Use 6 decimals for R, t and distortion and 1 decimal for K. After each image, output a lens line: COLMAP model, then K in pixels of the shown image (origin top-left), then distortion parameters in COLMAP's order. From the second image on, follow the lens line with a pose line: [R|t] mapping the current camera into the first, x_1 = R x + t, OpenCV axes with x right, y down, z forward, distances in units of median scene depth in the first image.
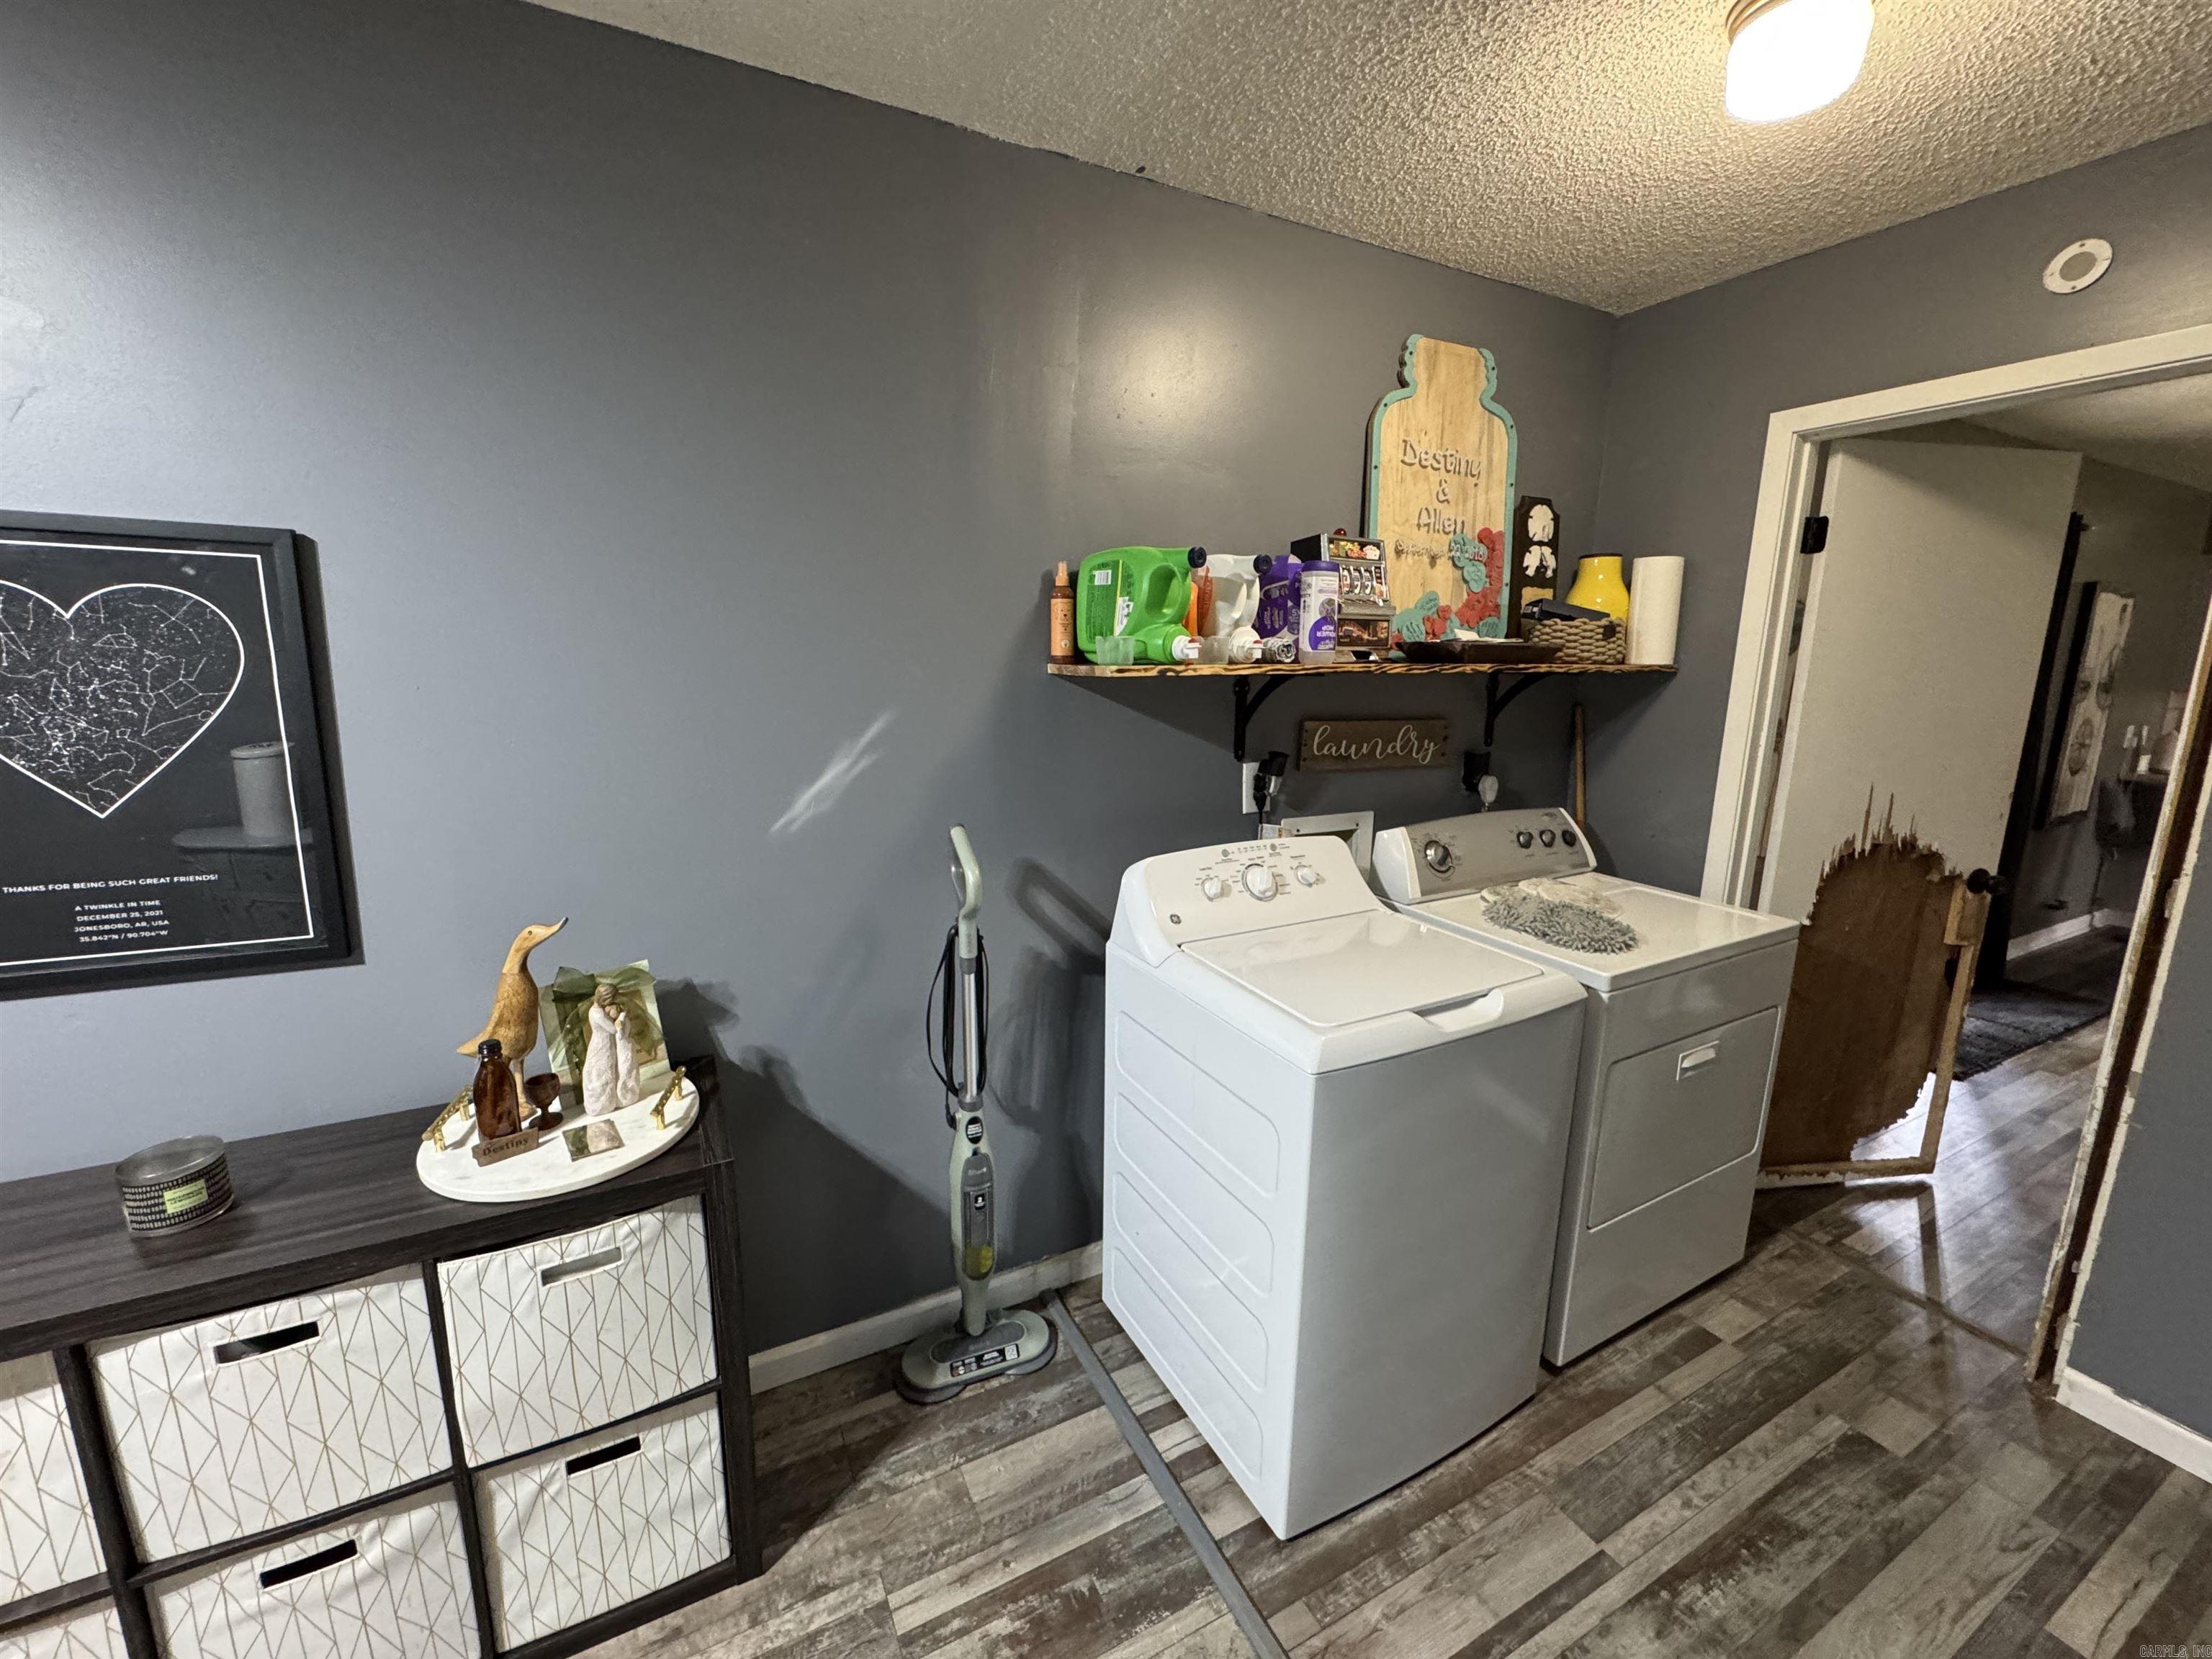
lens RADIAL K [[879.5, 0, 1103.7], [0, 879.5, 823.9], [0, 0, 1]] dist [-0.002572, -0.000136]
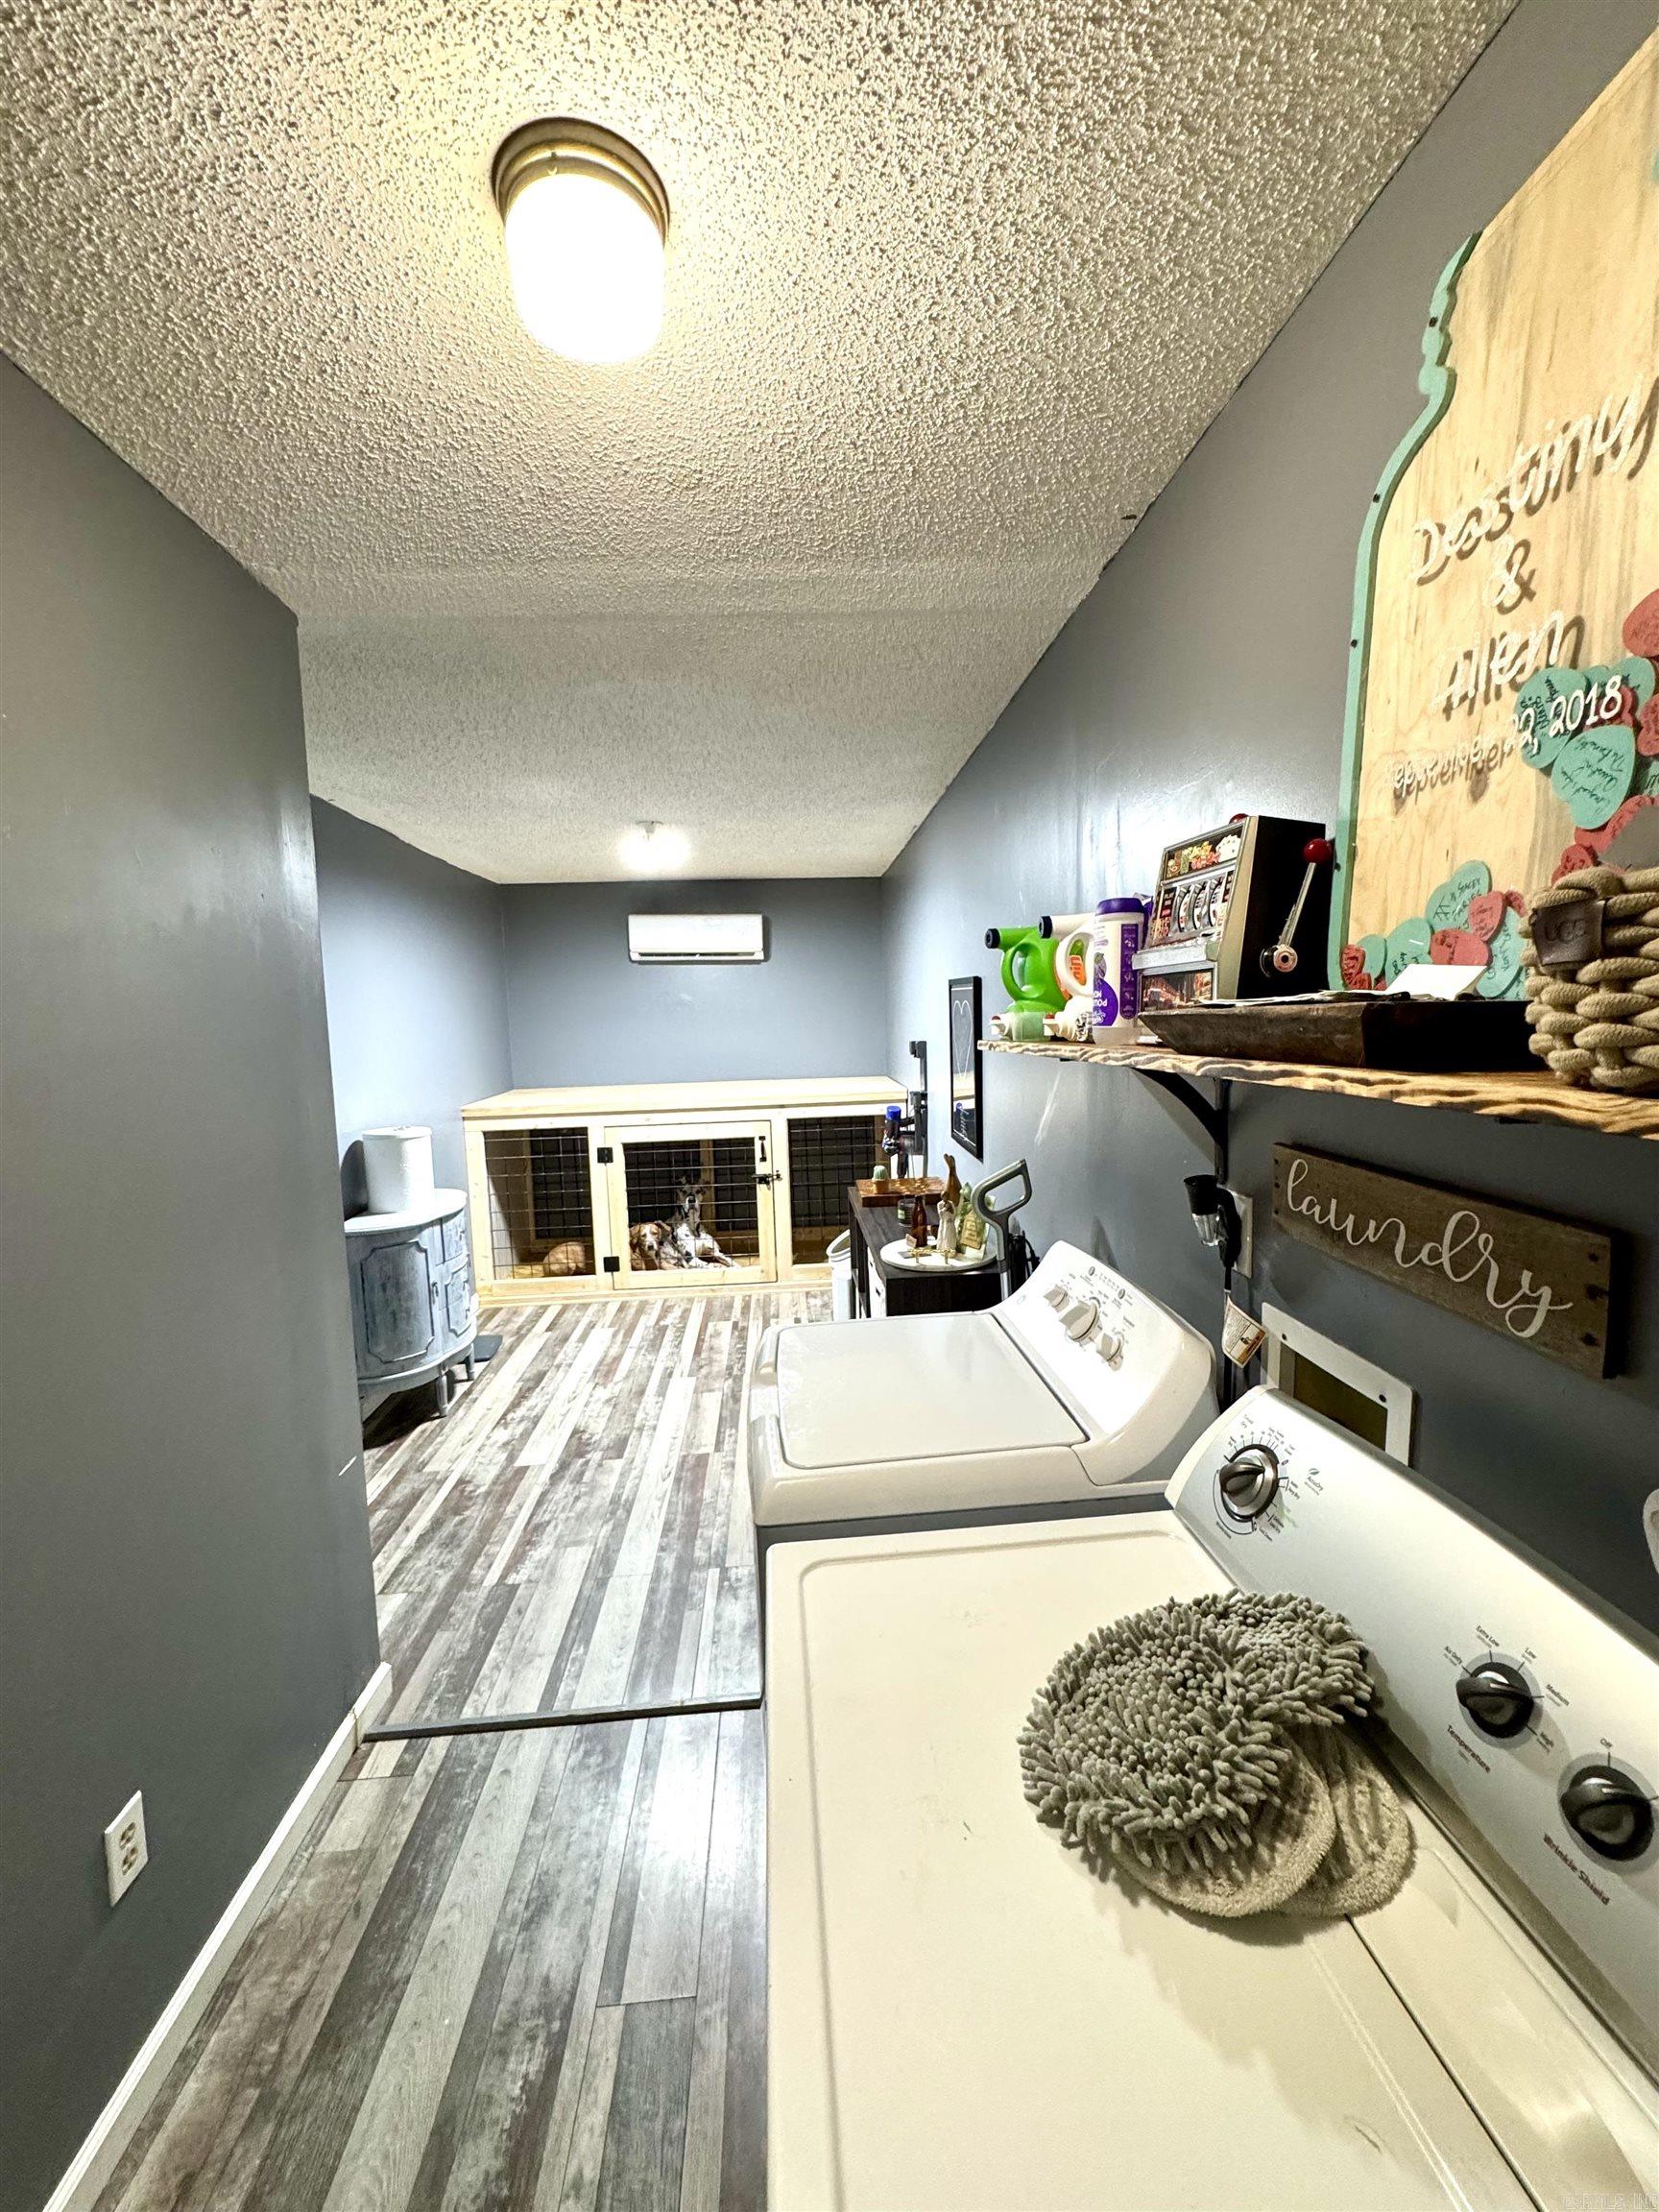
lens RADIAL K [[879.5, 0, 829.5], [0, 879.5, 1106.0], [0, 0, 1]] dist [-0.002572, -0.000136]
pose [[-0.394434, 0.094447, -0.914058, 0.841994], [-0.145215, 0.975799, 0.163490, -0.187806], [0.907378, 0.197221, -0.371173, 0.925388]]
